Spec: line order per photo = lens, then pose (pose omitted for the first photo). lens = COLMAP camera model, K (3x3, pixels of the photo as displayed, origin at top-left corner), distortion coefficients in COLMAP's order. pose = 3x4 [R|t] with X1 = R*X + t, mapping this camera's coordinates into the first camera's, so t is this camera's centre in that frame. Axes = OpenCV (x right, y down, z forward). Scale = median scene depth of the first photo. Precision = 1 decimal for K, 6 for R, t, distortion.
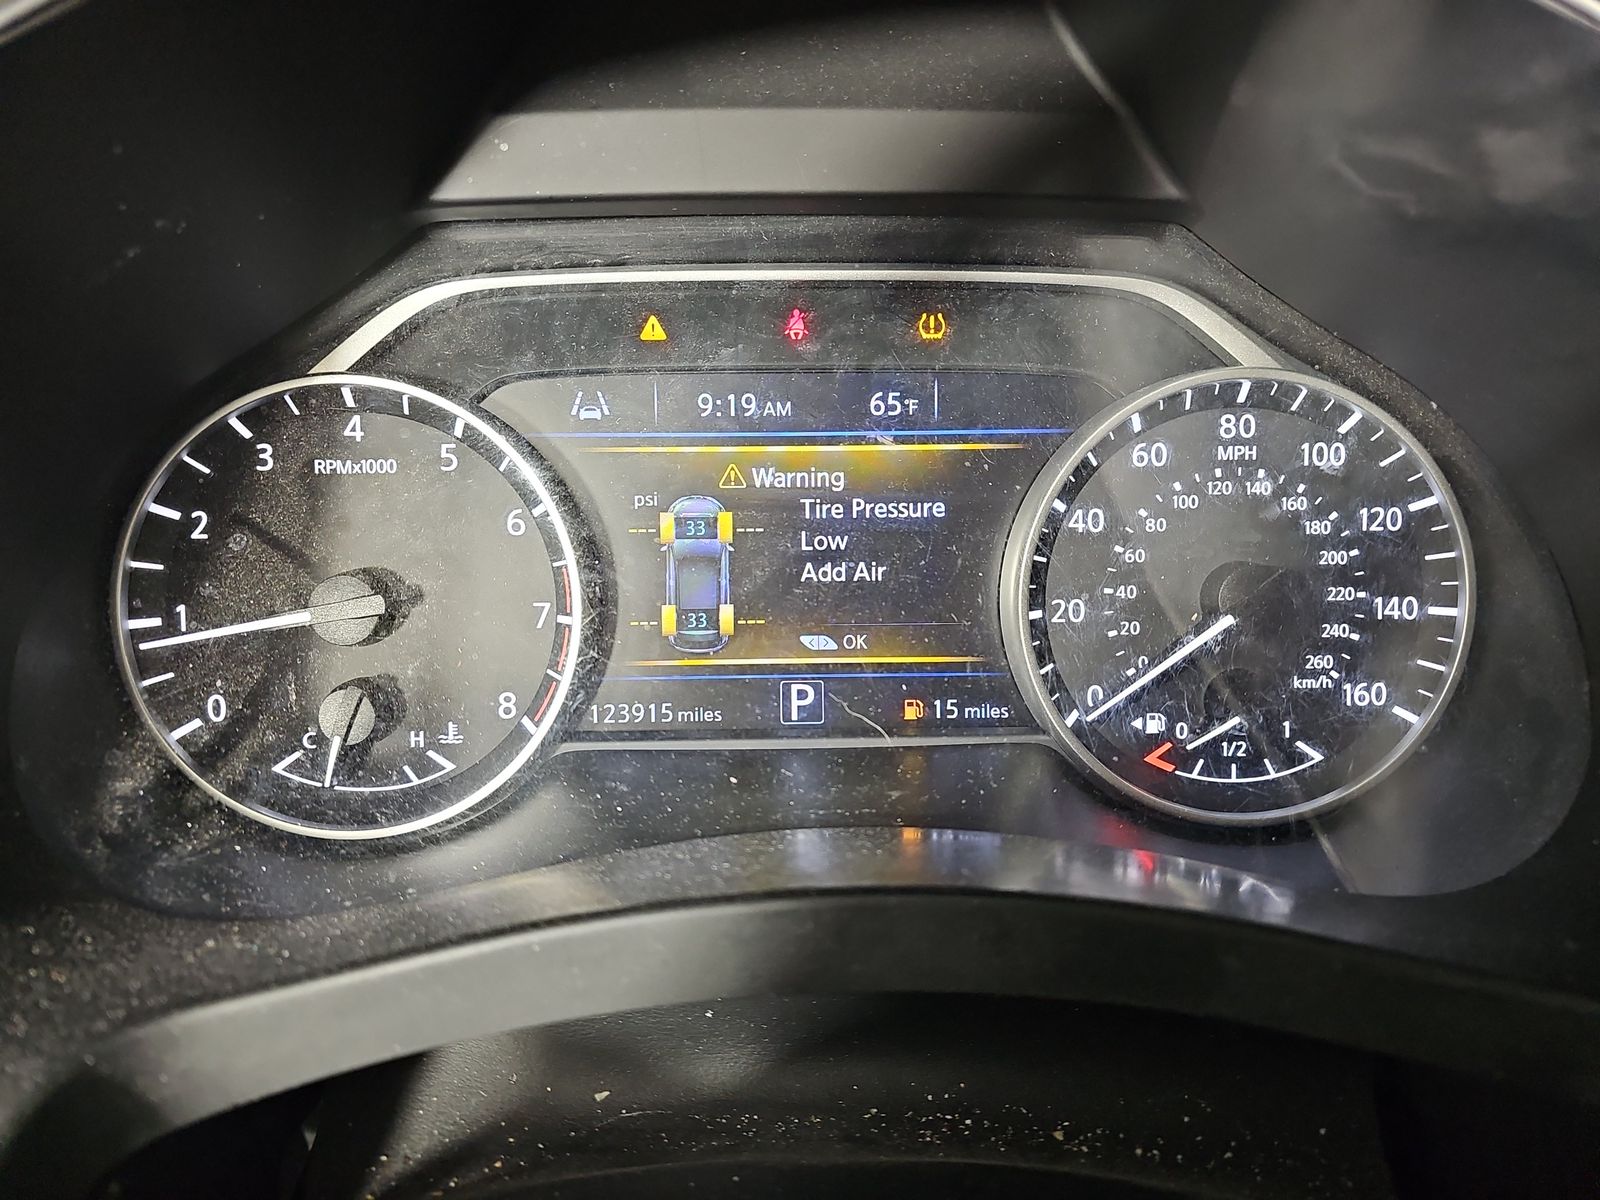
lens RADIAL K [[1079.1, 0, 790.9], [0, 1079.1, 594.4], [0, 0, 1]] dist [-0.003720, -0.036622]
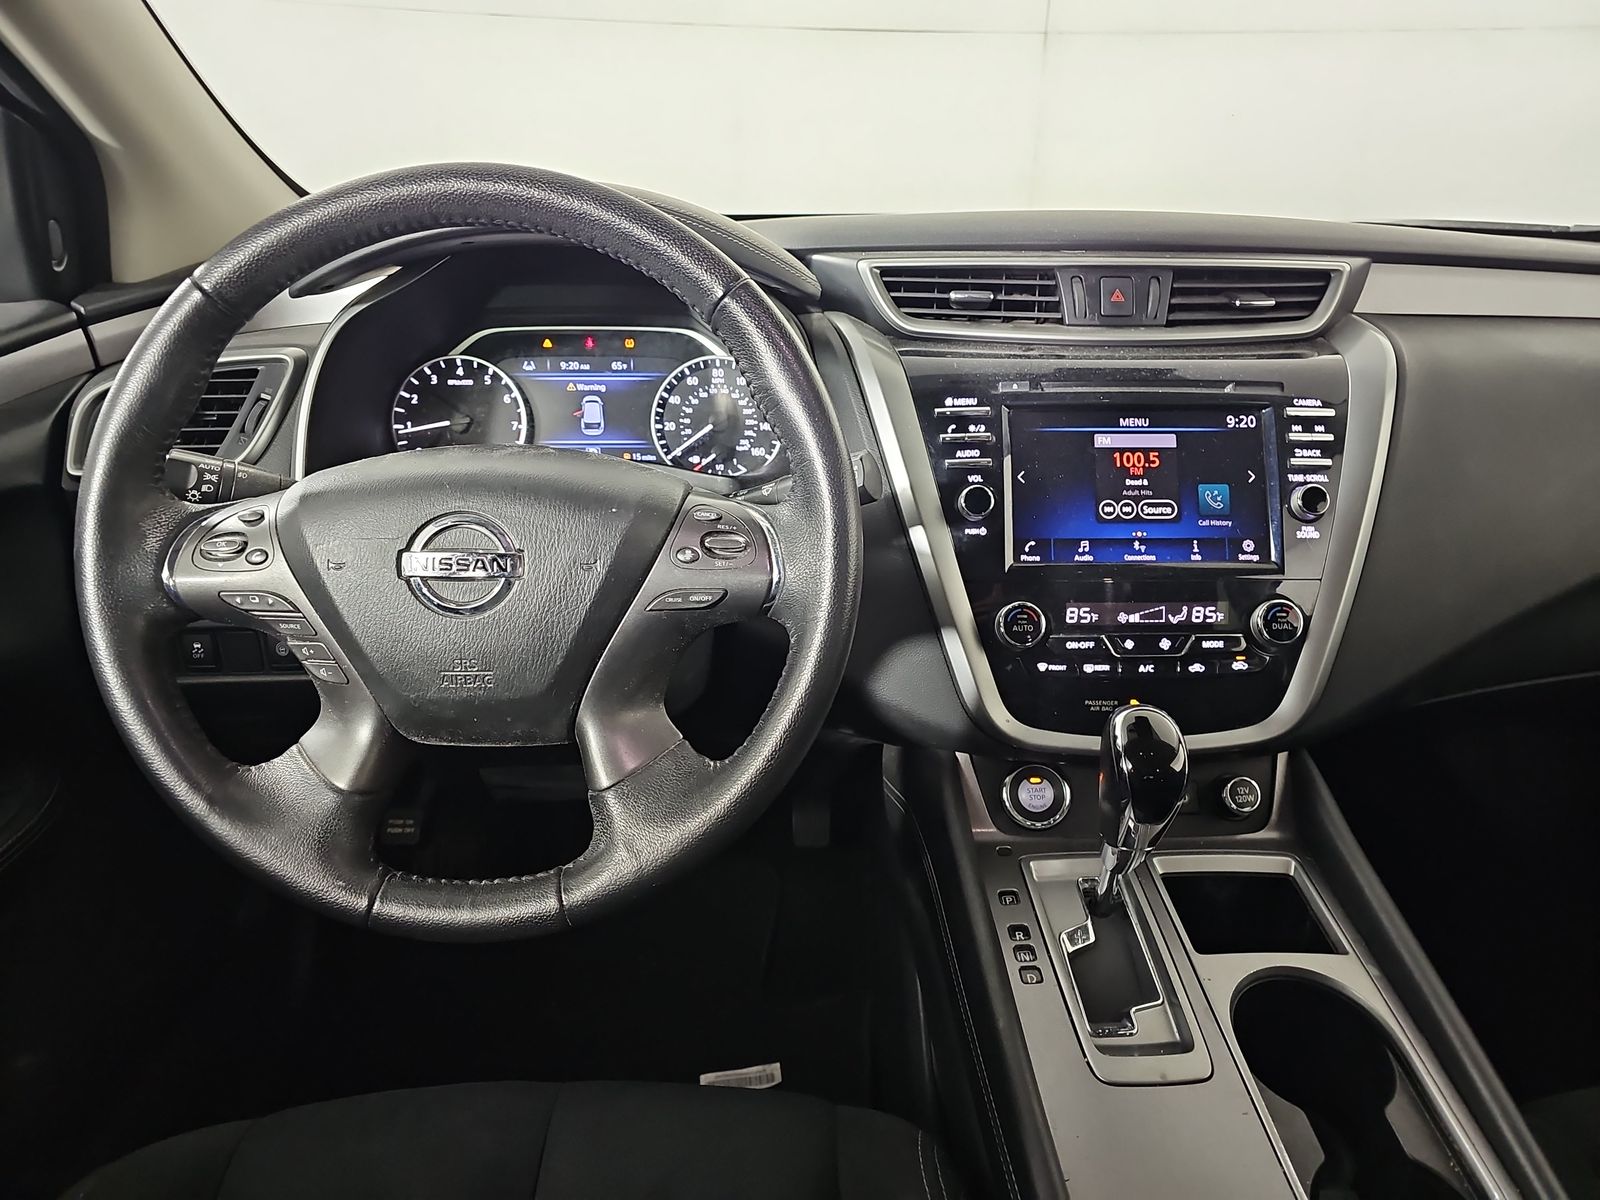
lens RADIAL K [[1079.1, 0, 827.2], [0, 1079.1, 631.7], [0, 0, 1]] dist [-0.003720, -0.036622]
pose [[0.999130, -0.002173, 0.041648, 0.622512], [0.002064, 0.999994, 0.002655, 0.670373], [-0.041654, -0.002567, 0.999129, -2.489729]]
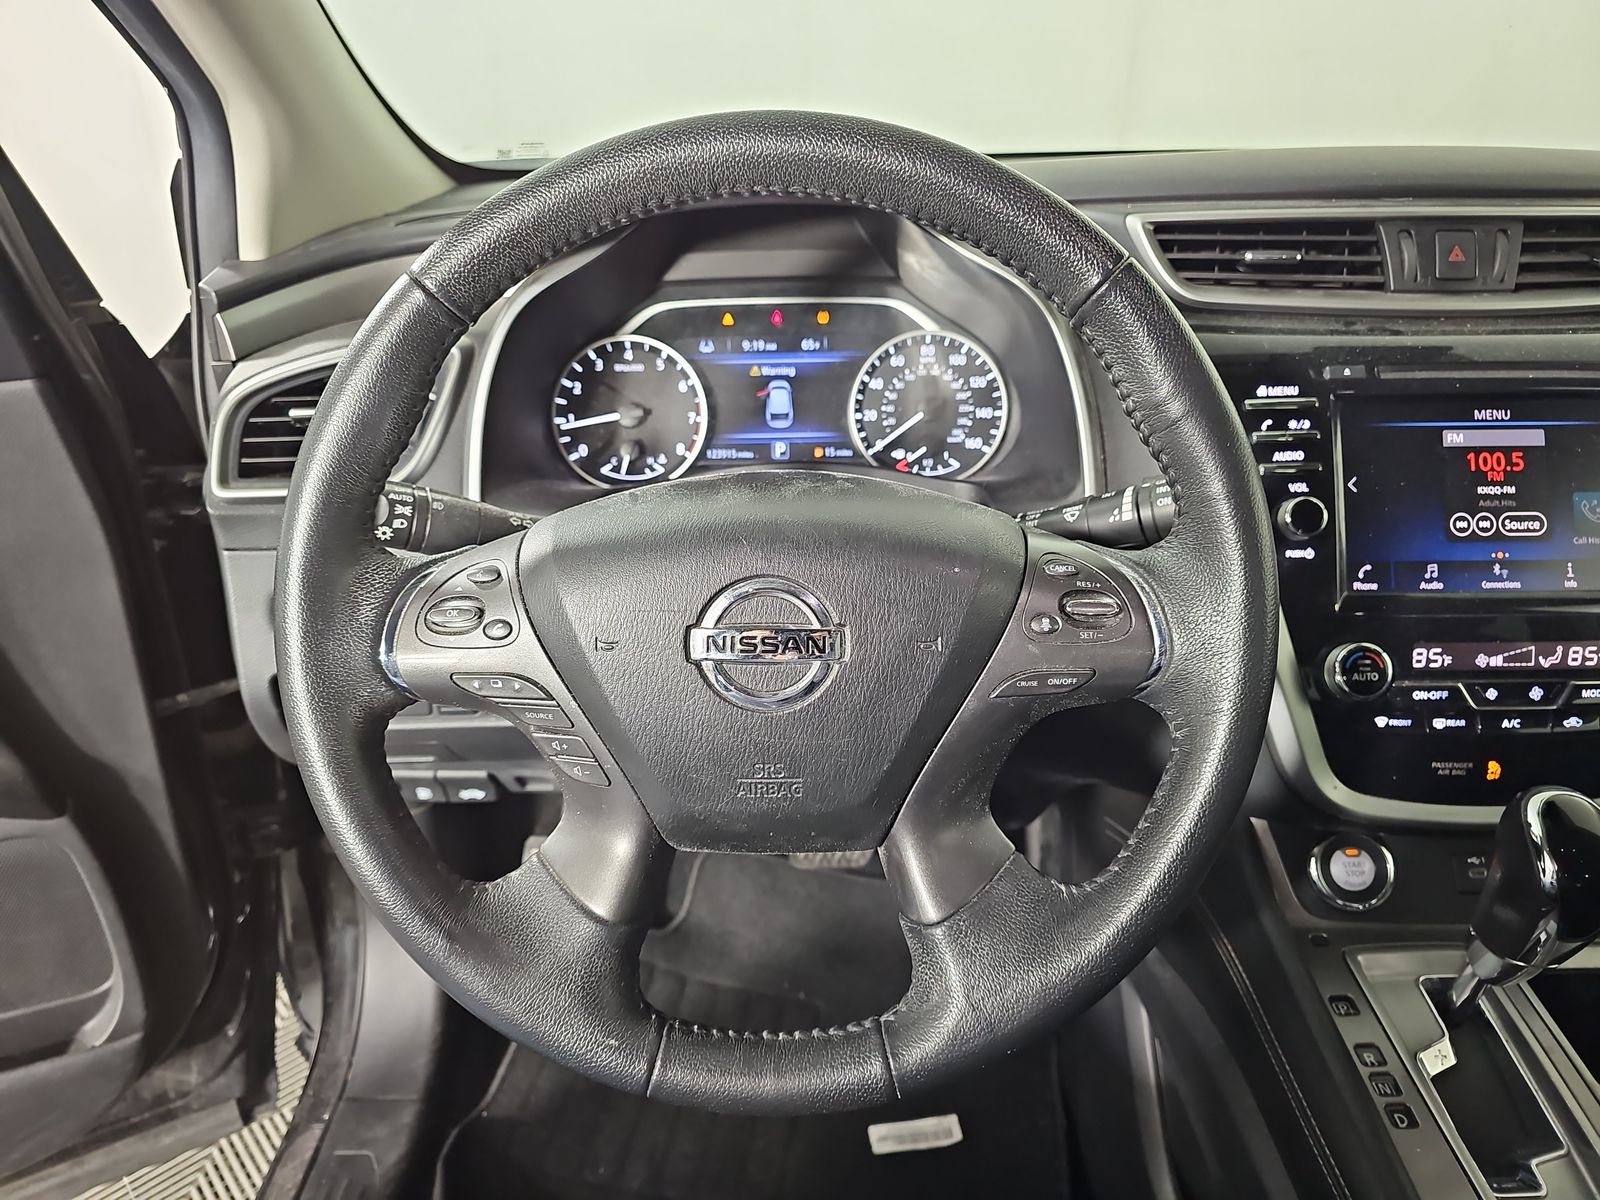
lens RADIAL K [[1079.1, 0, 764.3], [0, 1079.1, 622.8], [0, 0, 1]] dist [-0.003720, -0.036622]
pose [[0.999429, -0.005041, -0.033424, 0.065203], [0.006704, 0.998735, 0.049832, 0.437078], [0.033131, -0.050027, 0.998198, -1.994011]]
